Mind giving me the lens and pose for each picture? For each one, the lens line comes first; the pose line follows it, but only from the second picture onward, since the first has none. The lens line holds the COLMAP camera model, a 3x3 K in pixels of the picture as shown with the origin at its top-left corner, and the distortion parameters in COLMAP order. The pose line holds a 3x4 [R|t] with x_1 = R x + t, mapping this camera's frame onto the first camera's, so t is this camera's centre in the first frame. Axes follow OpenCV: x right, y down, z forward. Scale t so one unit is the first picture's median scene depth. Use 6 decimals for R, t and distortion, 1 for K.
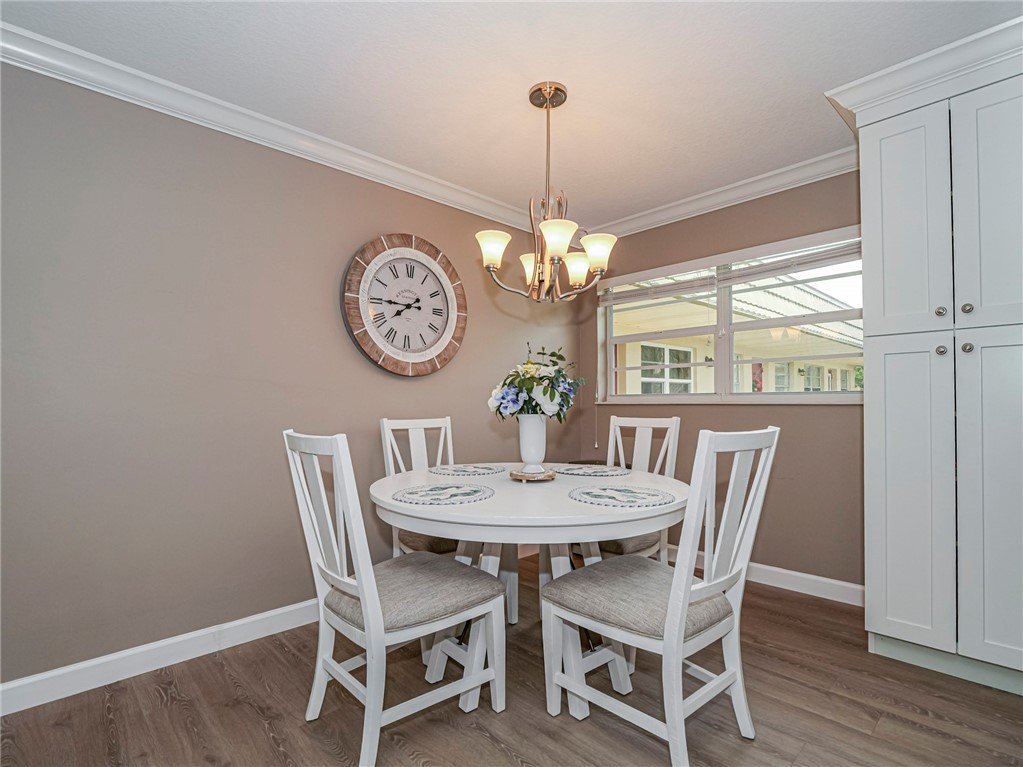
lens RADIAL K [[498.4, 0, 507.3], [0, 498.4, 385.8], [0, 0, 1]] dist [-0.009585, -0.000448]
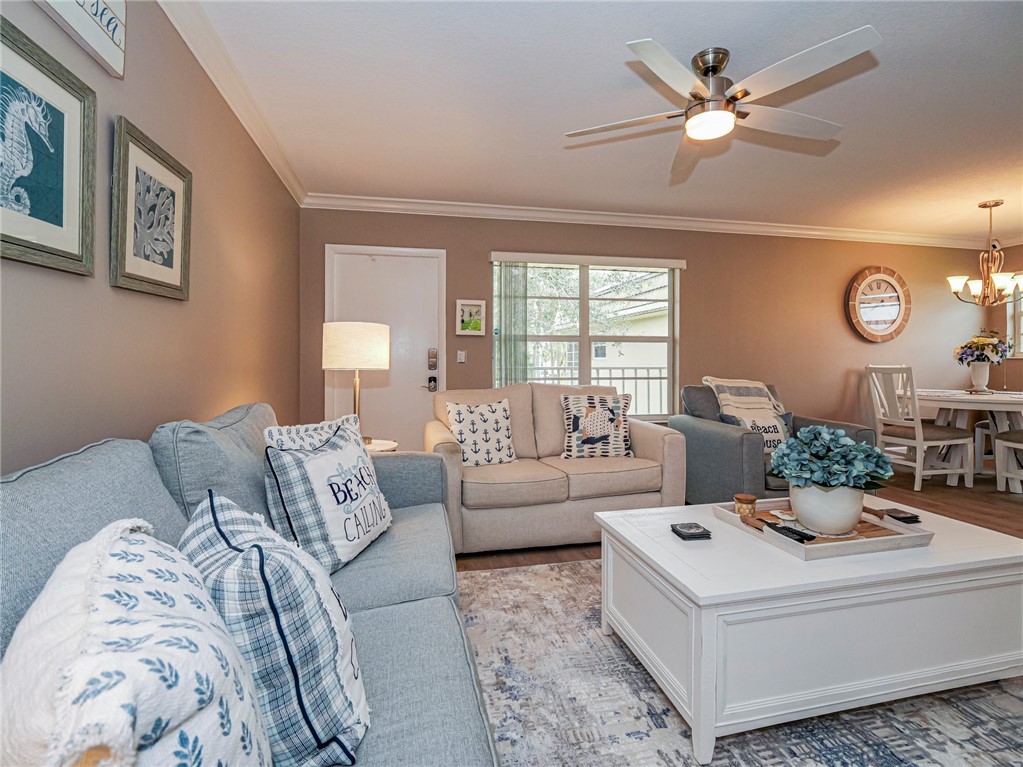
lens RADIAL K [[501.3, 0, 512.5], [0, 501.3, 365.7], [0, 0, 1]] dist [-0.011079, 0.000129]
pose [[0.855134, 0.003979, -0.518392, -0.557619], [0.017342, 0.999191, 0.036276, -0.035325], [0.518118, -0.040011, 0.854373, -1.812124]]
